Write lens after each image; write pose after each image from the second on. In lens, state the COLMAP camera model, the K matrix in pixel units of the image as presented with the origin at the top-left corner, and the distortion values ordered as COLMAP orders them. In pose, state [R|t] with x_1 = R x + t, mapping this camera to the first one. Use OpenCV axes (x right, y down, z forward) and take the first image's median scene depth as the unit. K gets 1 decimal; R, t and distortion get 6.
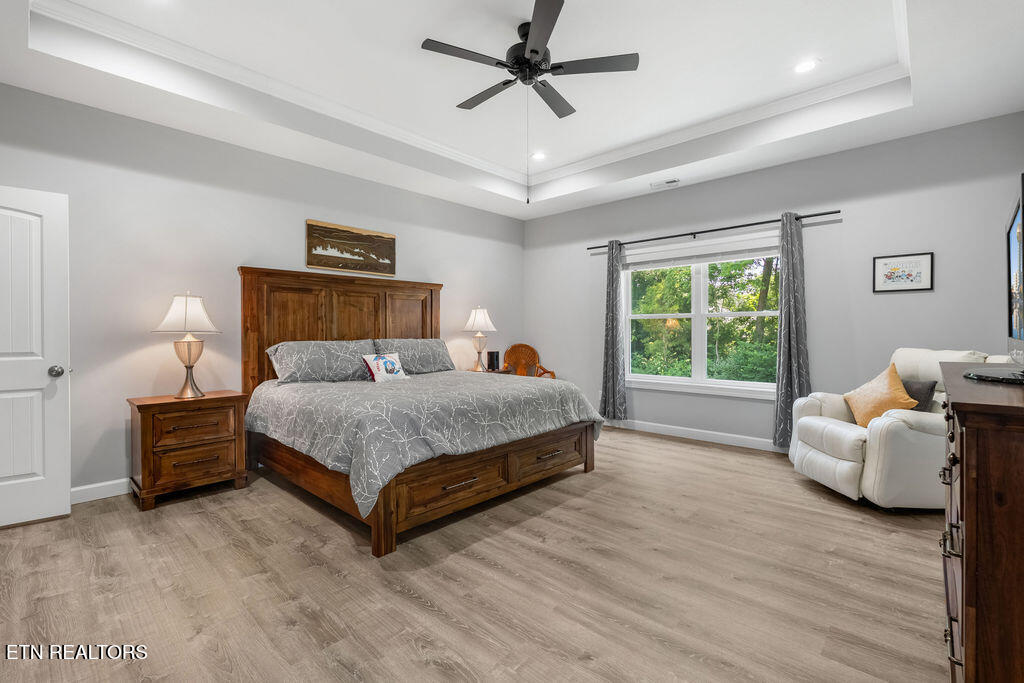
lens RADIAL K [[453.9, 0, 515.8], [0, 453.9, 331.7], [0, 0, 1]] dist [-0.003044, 0.000138]
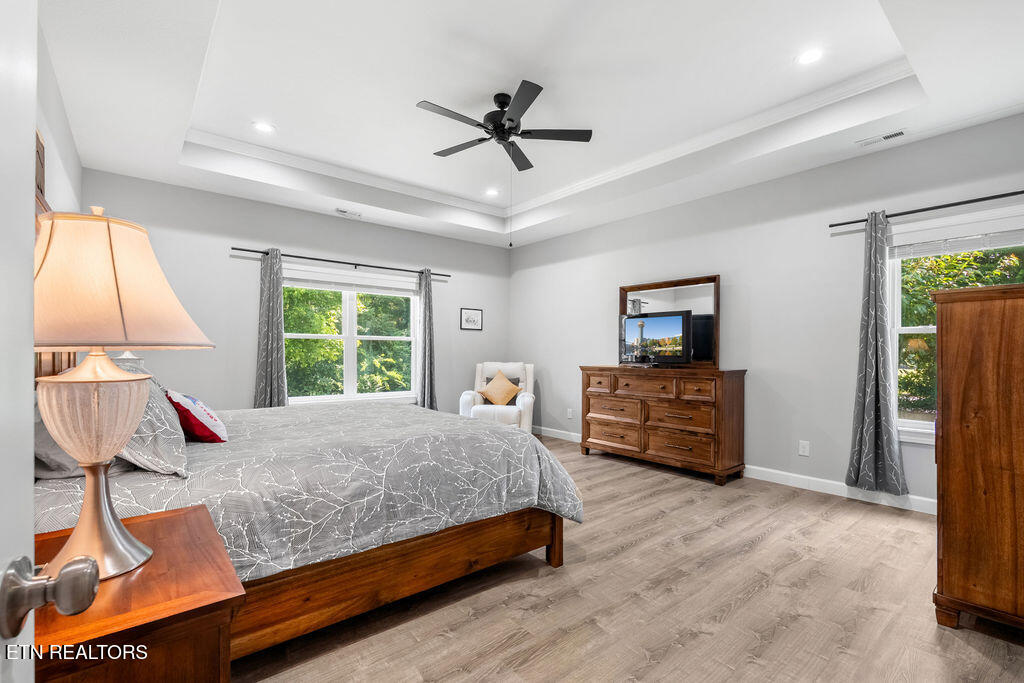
lens RADIAL K [[453.9, 0, 514.0], [0, 453.9, 346.2], [0, 0, 1]] dist [-0.003044, 0.000138]
pose [[0.132802, 0.017525, 0.990988, -1.223368], [-0.002696, 0.999846, -0.017320, 0.006833], [-0.991139, -0.000372, 0.132829, 0.865247]]
